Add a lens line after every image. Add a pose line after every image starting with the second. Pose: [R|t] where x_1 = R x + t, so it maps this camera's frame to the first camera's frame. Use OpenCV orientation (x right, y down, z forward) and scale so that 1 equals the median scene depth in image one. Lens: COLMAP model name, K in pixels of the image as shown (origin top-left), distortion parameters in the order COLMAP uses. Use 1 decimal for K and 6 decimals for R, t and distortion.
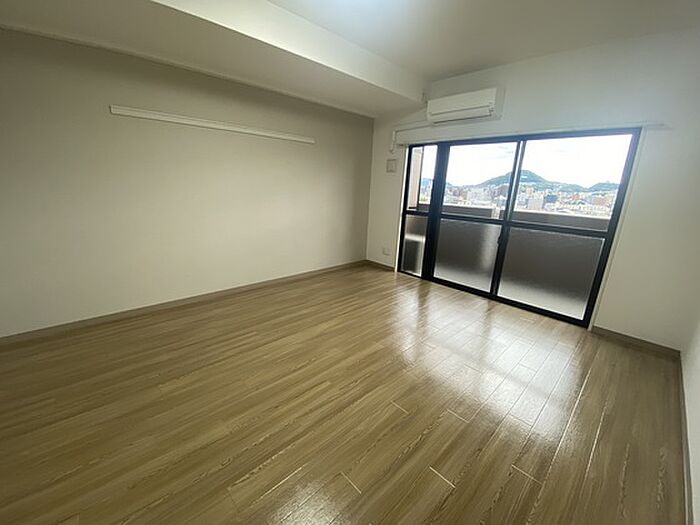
lens RADIAL K [[288.0, 0, 350.0], [0, 288.0, 262.5], [0, 0, 1]] dist [-0.000551, -0.000126]
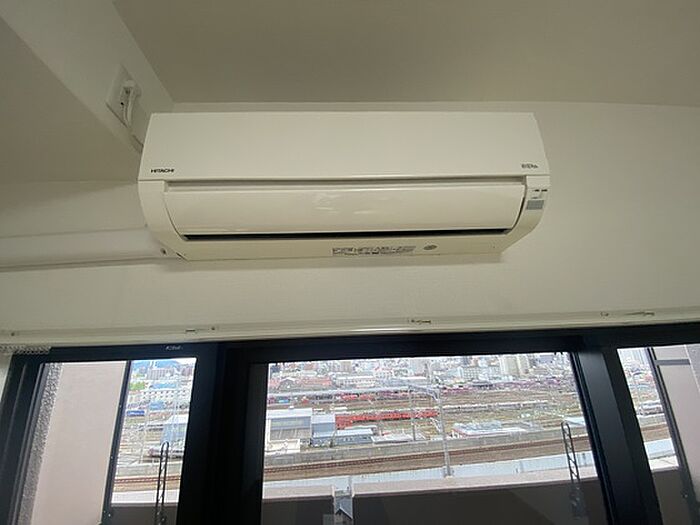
lens RADIAL K [[288.0, 0, 350.0], [0, 288.0, 262.5], [0, 0, 1]] dist [-0.000551, -0.000126]
pose [[0.666009, 0.174954, 0.725136, 0.225438], [0.258166, 0.857968, -0.444119, -0.356696], [-0.699844, 0.482993, 0.526247, 0.814496]]
